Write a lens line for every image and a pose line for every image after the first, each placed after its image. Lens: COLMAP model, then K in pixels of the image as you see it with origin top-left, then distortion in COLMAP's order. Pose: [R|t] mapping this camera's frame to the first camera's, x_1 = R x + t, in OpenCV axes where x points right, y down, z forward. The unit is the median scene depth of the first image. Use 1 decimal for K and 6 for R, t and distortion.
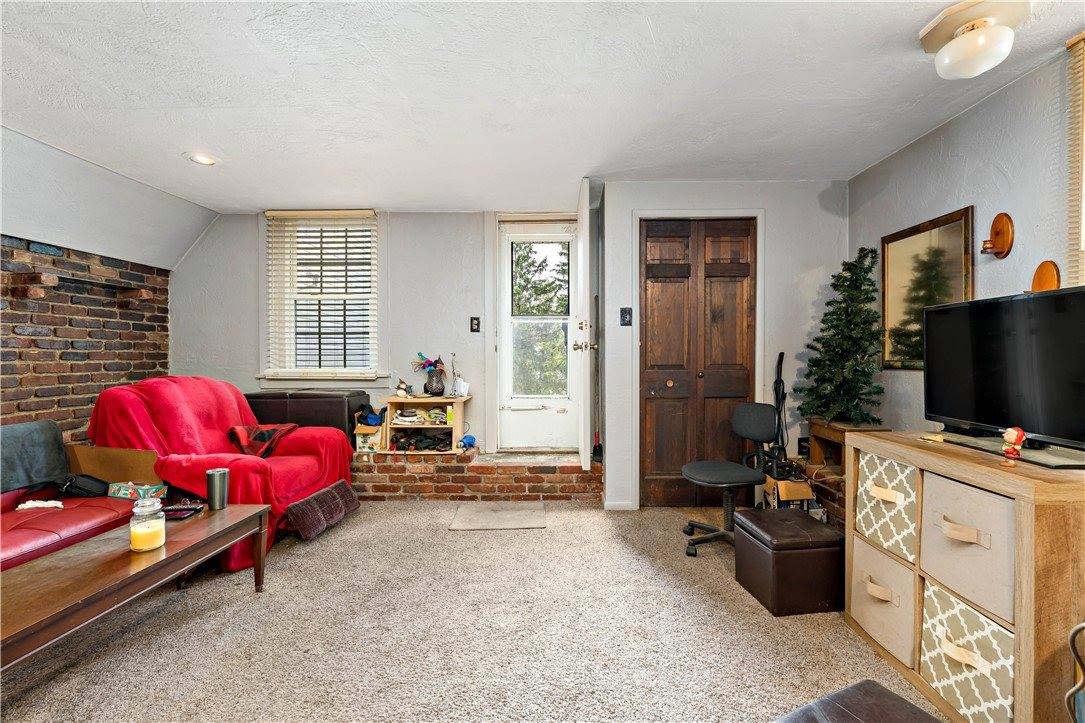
lens RADIAL K [[486.5, 0, 543.7], [0, 486.5, 358.2], [0, 0, 1]] dist [-0.000271, 0.000329]
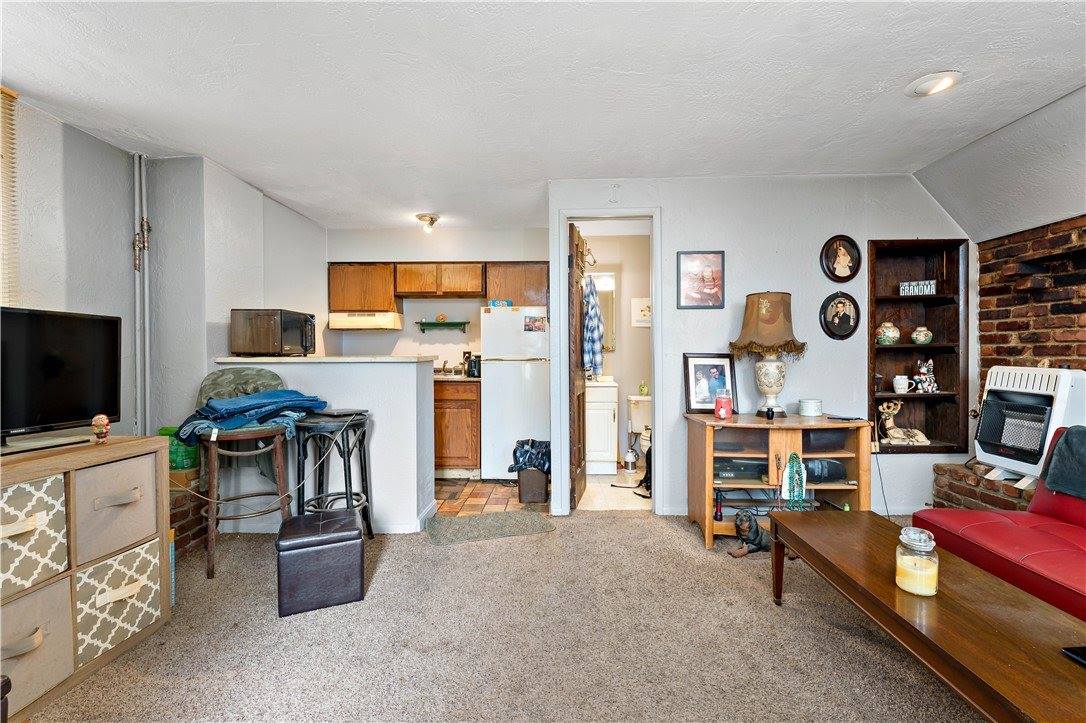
lens RADIAL K [[487.0, 0, 549.6], [0, 487.0, 356.0], [0, 0, 1]] dist [-0.000271, 0.000329]
pose [[-0.999909, 0.011715, -0.006701, -0.222844], [0.011687, 0.999922, 0.004335, -0.008875], [0.006752, 0.004257, -0.999968, 1.950630]]
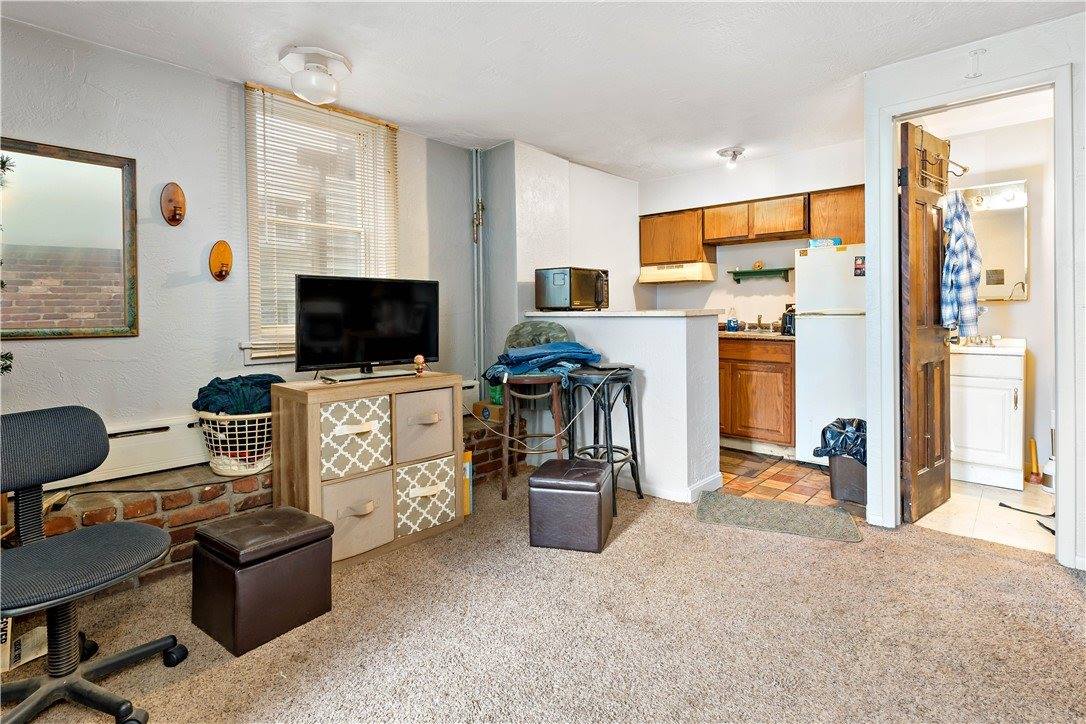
lens RADIAL K [[541.6, 0, 554.6], [0, 541.6, 314.0], [0, 0, 1]] dist [0.003782, -0.000441]
pose [[-0.765505, 0.012093, 0.643316, -0.584055], [0.016718, 0.999860, 0.001098, -0.001848], [-0.643213, 0.011595, -0.765600, 1.828353]]
